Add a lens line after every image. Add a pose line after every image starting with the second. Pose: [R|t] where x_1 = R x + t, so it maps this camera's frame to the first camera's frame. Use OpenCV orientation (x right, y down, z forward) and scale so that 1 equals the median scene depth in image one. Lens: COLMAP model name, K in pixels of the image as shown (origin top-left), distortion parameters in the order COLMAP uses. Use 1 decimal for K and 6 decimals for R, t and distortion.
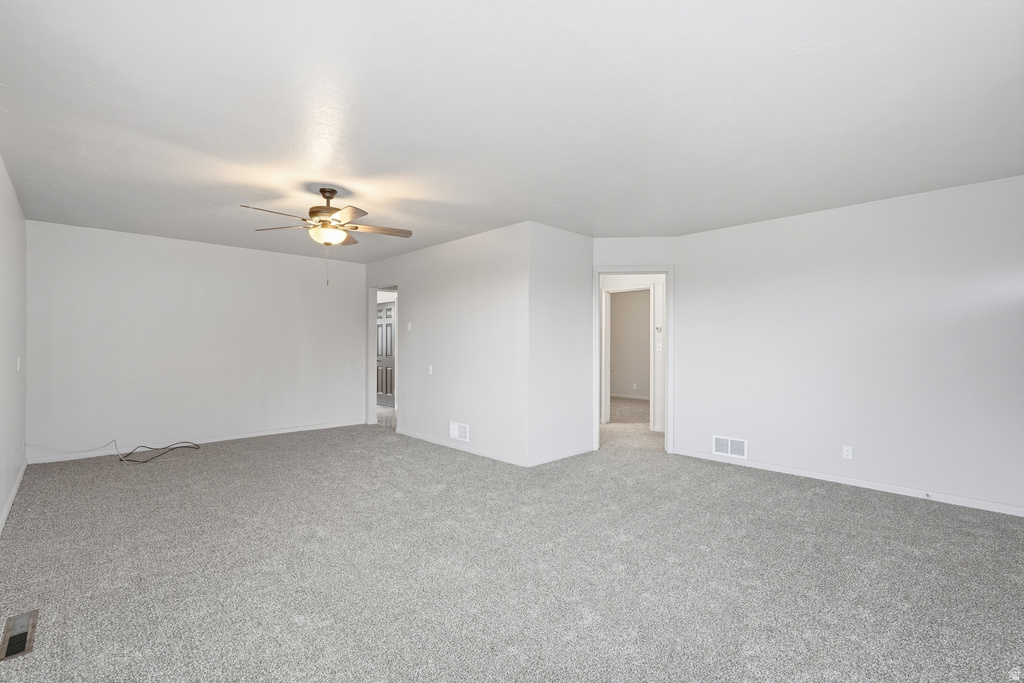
lens RADIAL K [[466.5, 0, 512.4], [0, 466.5, 342.1], [0, 0, 1]] dist [-0.001947, 0.000421]
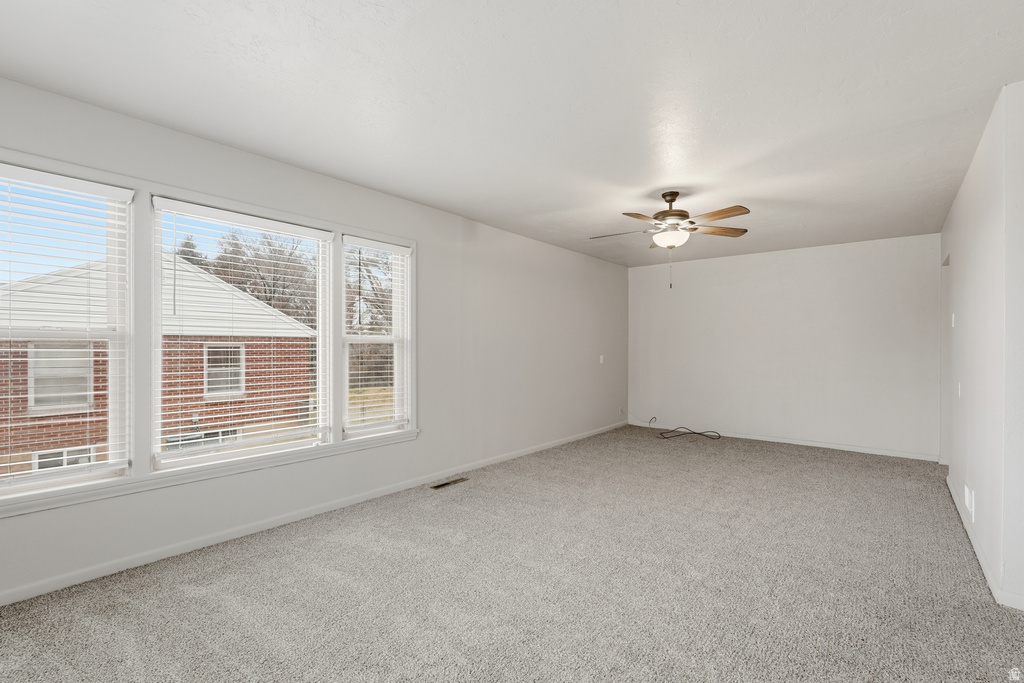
lens RADIAL K [[466.5, 0, 512.3], [0, 466.5, 342.4], [0, 0, 1]] dist [-0.001947, 0.000421]
pose [[0.128432, 0.002440, -0.991715, 0.557146], [0.001792, 0.999995, 0.002693, -0.009064], [0.991717, -0.002123, 0.128427, 0.533759]]
